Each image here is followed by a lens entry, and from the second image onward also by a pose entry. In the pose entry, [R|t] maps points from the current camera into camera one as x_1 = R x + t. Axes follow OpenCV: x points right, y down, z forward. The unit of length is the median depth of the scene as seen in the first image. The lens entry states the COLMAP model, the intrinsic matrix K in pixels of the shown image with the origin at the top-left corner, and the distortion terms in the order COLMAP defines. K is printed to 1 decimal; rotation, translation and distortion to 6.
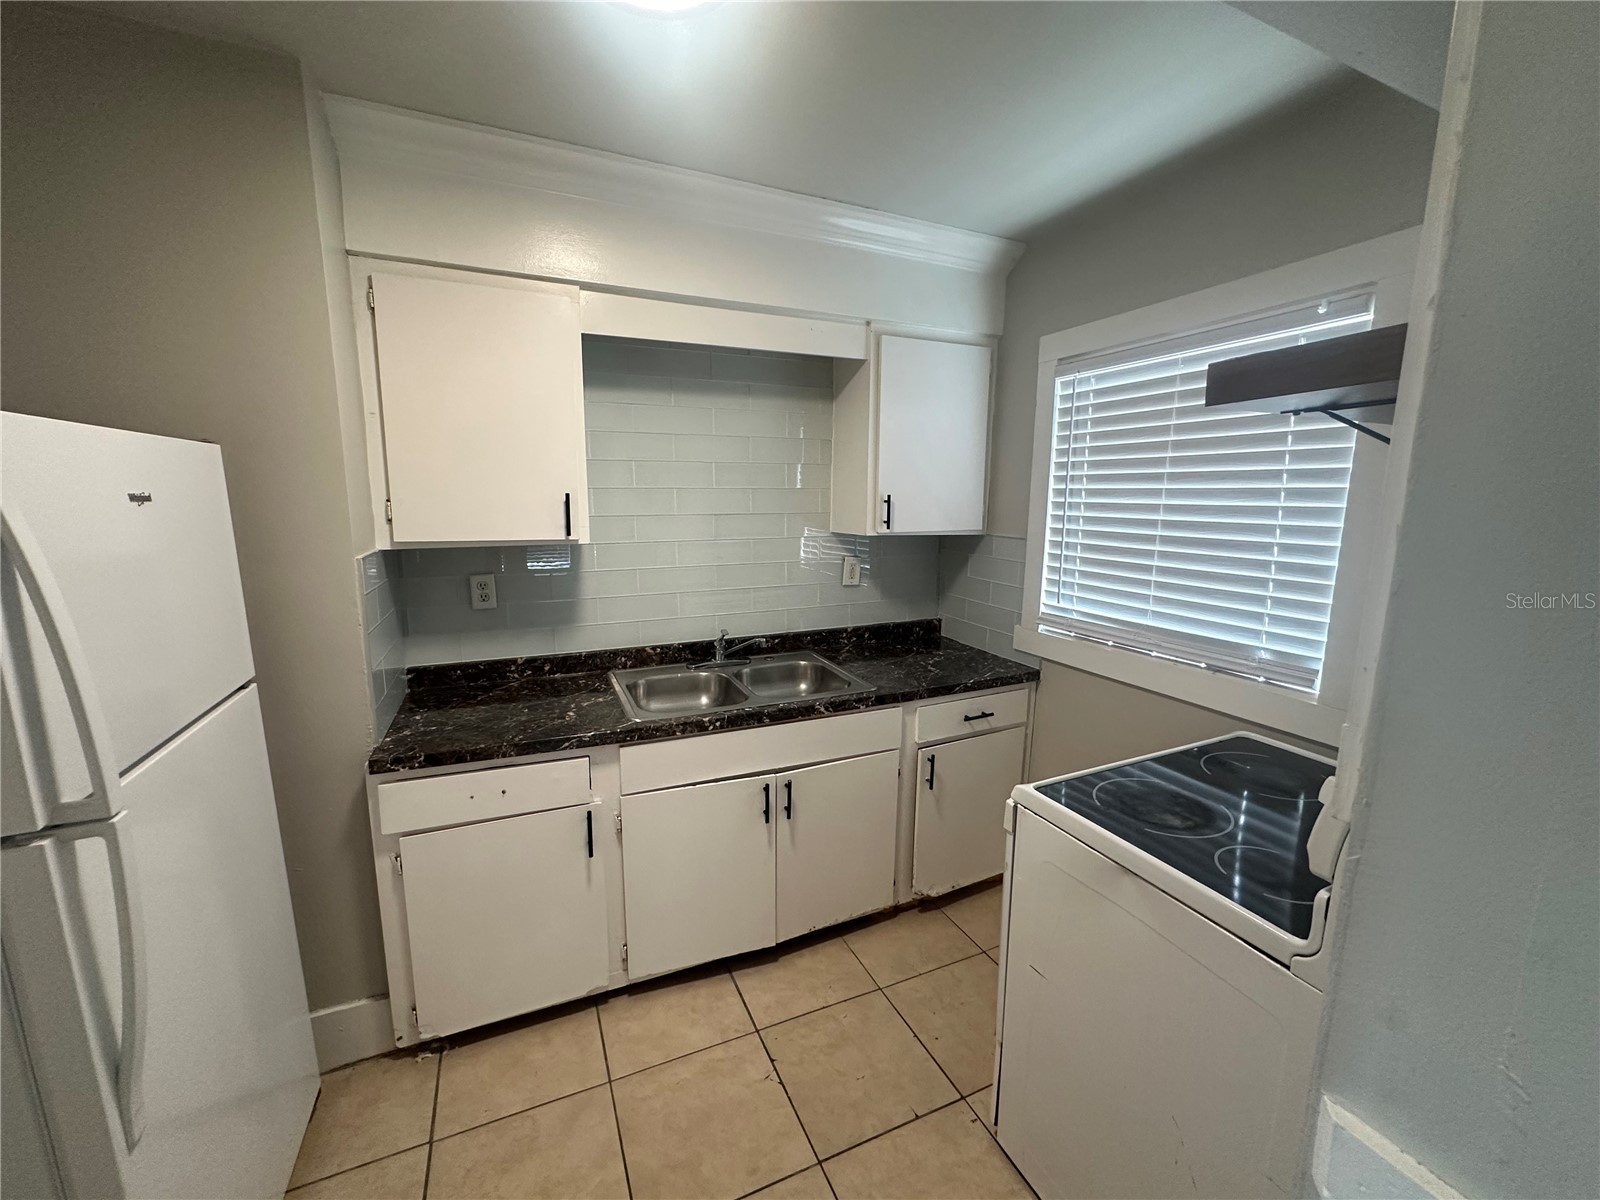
lens RADIAL K [[649.0, 0, 806.5], [0, 649.0, 604.4], [0, 0, 1]] dist [0.004949, 0.001576]
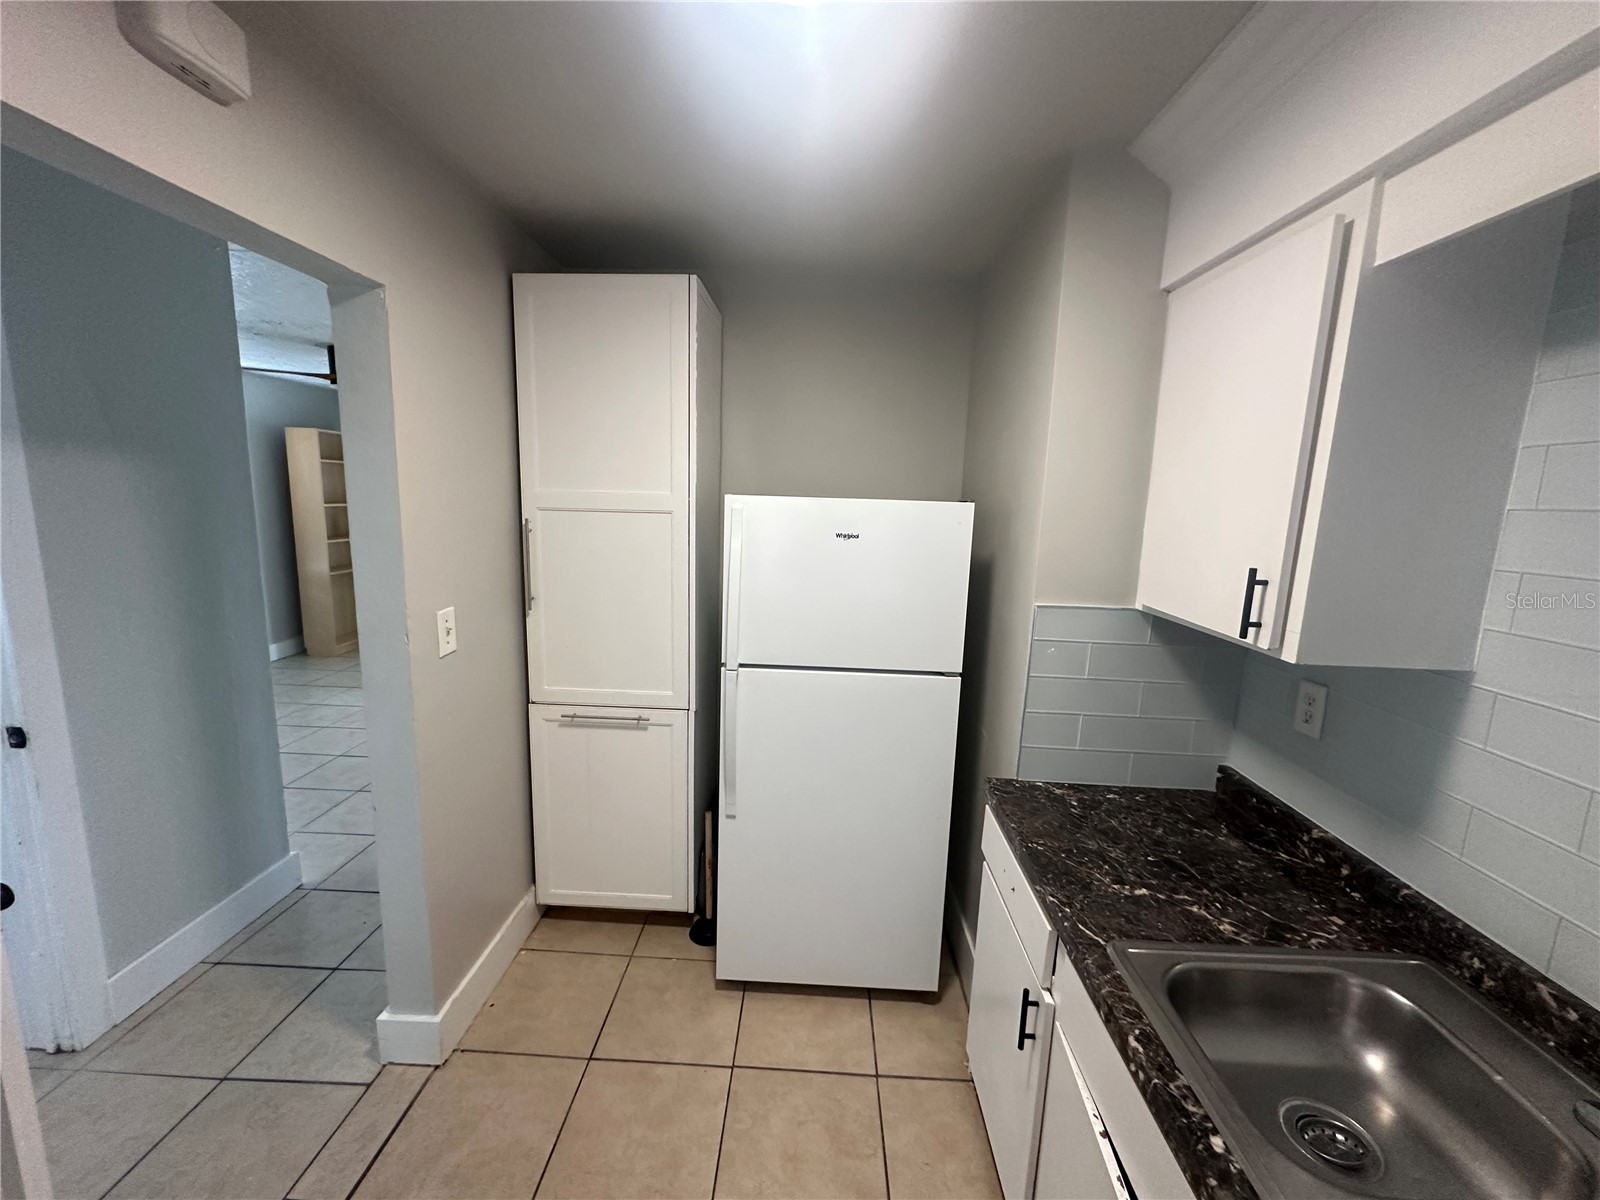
lens RADIAL K [[649.0, 0, 799.7], [0, 649.0, 604.4], [0, 0, 1]] dist [0.004949, 0.001576]
pose [[-0.441333, 0.132410, -0.887521, 0.311823], [-0.186778, 0.953836, 0.235182, -0.184733], [0.877690, 0.269563, -0.396228, 0.803403]]
